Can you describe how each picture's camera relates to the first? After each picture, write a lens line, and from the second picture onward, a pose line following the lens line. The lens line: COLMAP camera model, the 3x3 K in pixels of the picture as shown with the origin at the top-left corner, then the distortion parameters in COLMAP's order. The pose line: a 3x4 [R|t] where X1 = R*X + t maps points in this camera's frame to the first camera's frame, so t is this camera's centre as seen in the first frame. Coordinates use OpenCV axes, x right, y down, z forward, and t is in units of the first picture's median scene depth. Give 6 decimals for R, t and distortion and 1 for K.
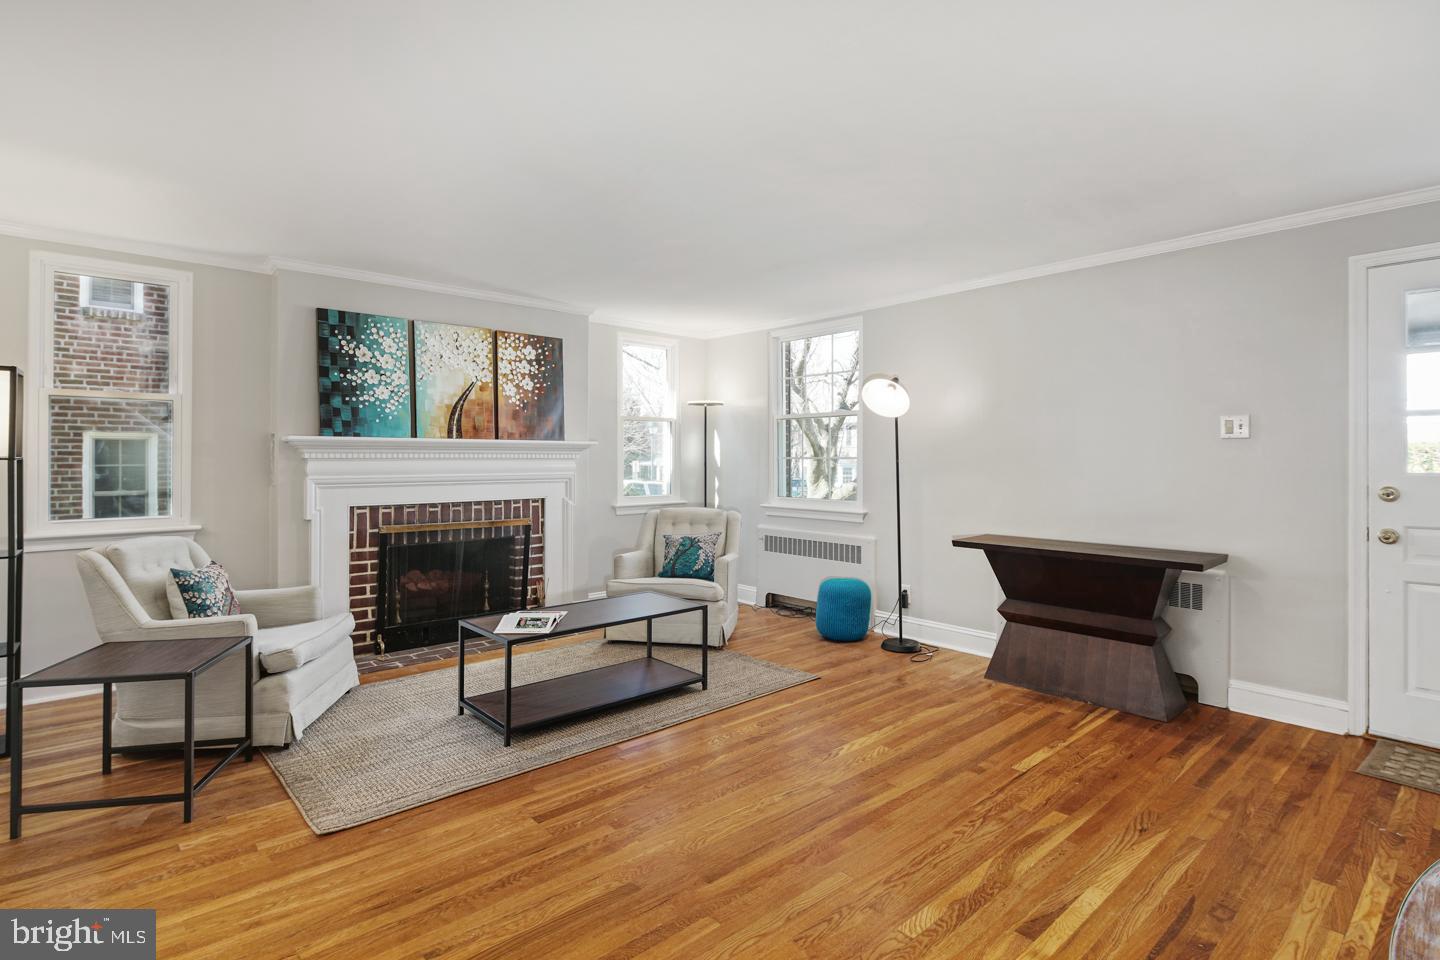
lens RADIAL K [[704.7, 0, 725.9], [0, 704.7, 461.9], [0, 0, 1]] dist [0.002218, -0.000550]
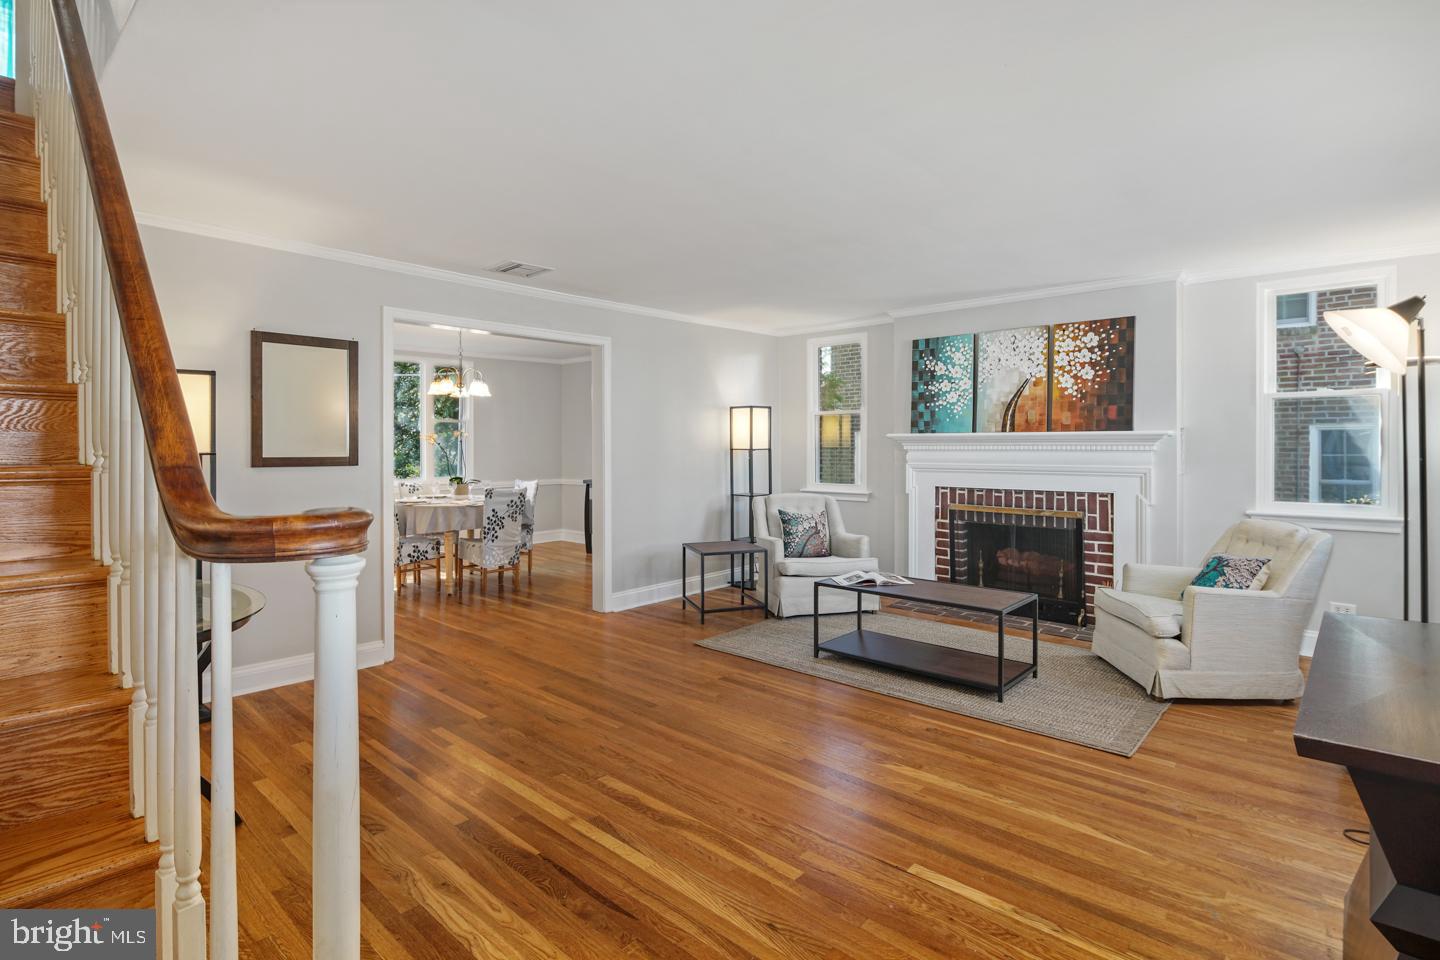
lens RADIAL K [[718.0, 0, 719.0], [0, 718.0, 455.0], [0, 0, 1]] dist [0.003098, -0.000178]
pose [[0.095714, 0.011756, -0.995339, 0.718339], [-0.004876, 0.999924, 0.011341, -0.007698], [0.995397, 0.003768, 0.095764, 0.448578]]
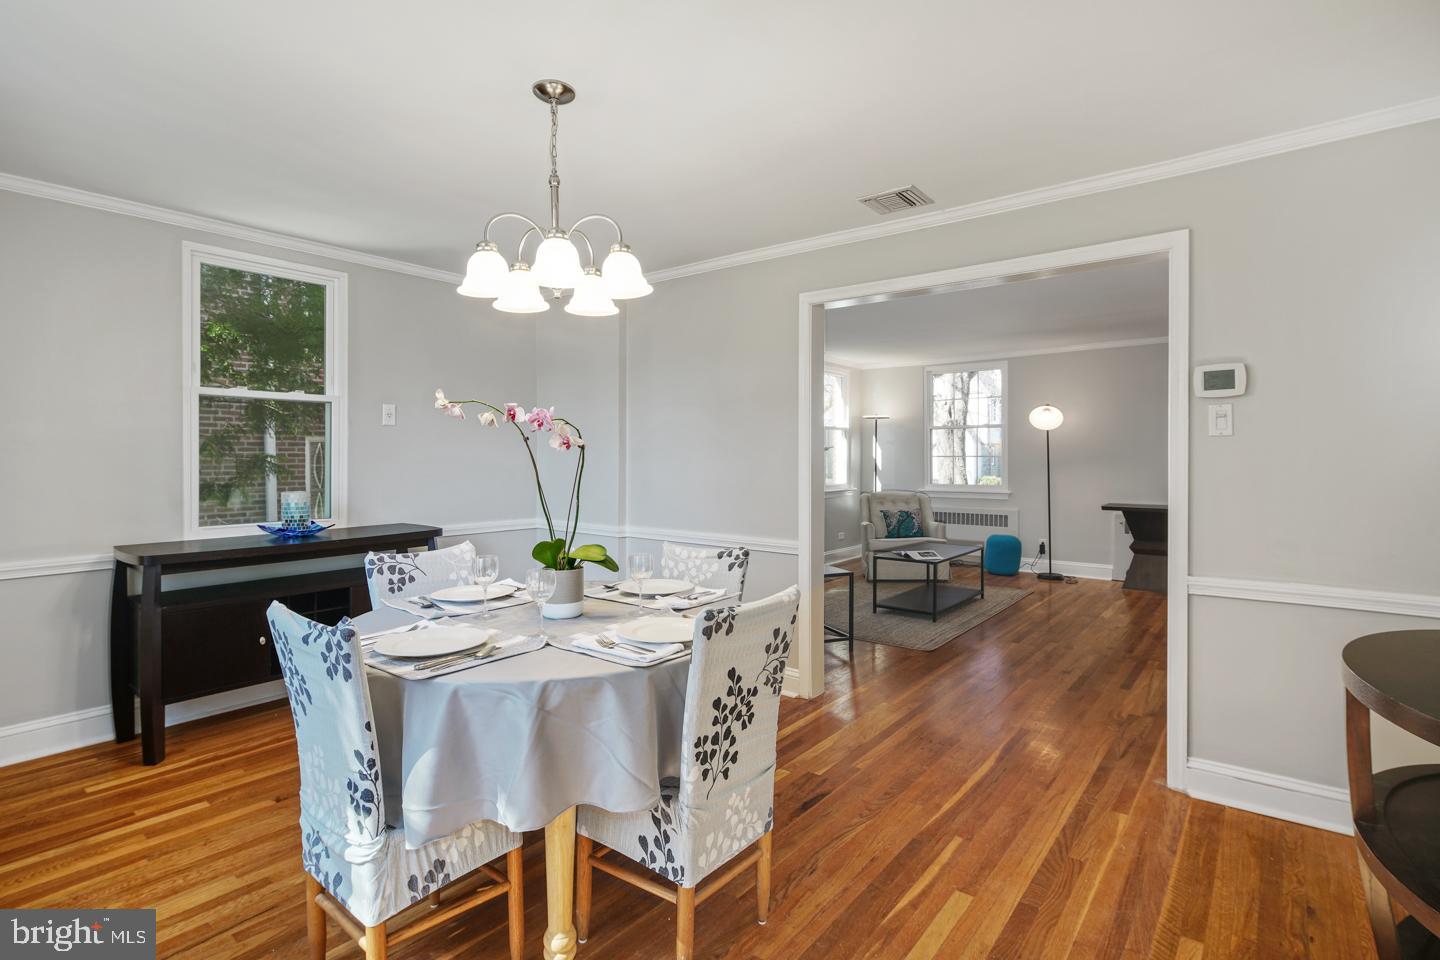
lens RADIAL K [[704.7, 0, 725.9], [0, 704.7, 461.9], [0, 0, 1]] dist [0.002218, -0.000550]
pose [[0.984208, -0.005734, 0.176925, -0.739559], [0.005535, 0.999983, 0.001617, 0.000966], [-0.176931, -0.000612, 0.984223, -0.407996]]
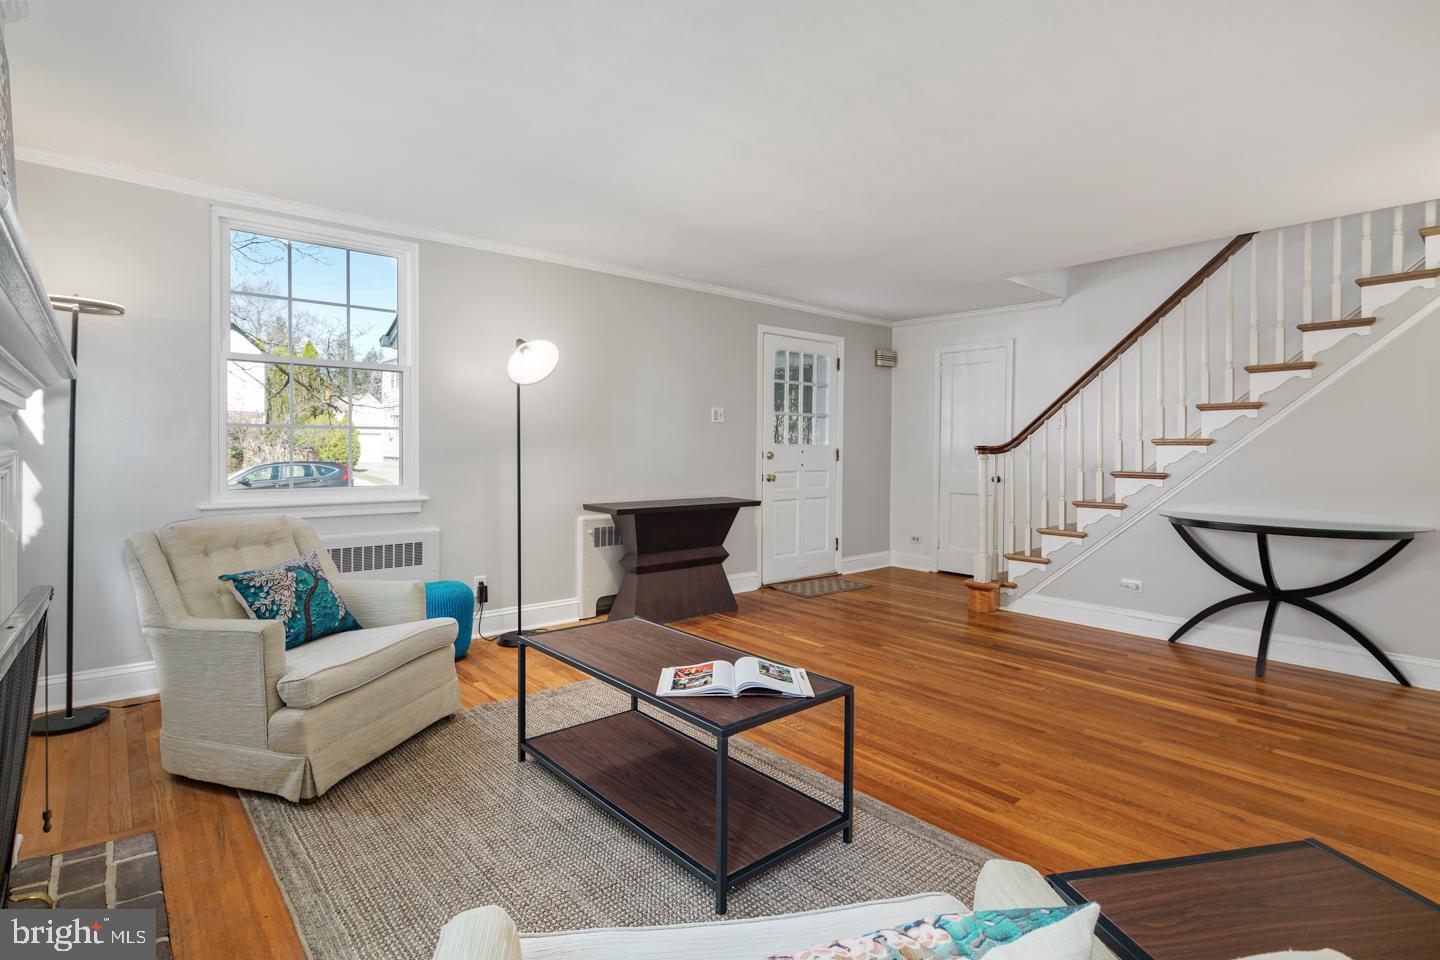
lens RADIAL K [[718.0, 0, 719.0], [0, 718.0, 455.0], [0, 0, 1]] dist [0.003098, -0.000178]
pose [[0.022183, -0.008708, 0.999716, -0.663079], [-0.000218, 0.999962, 0.008715, 0.018526], [-0.999754, -0.000411, 0.022180, 0.736734]]
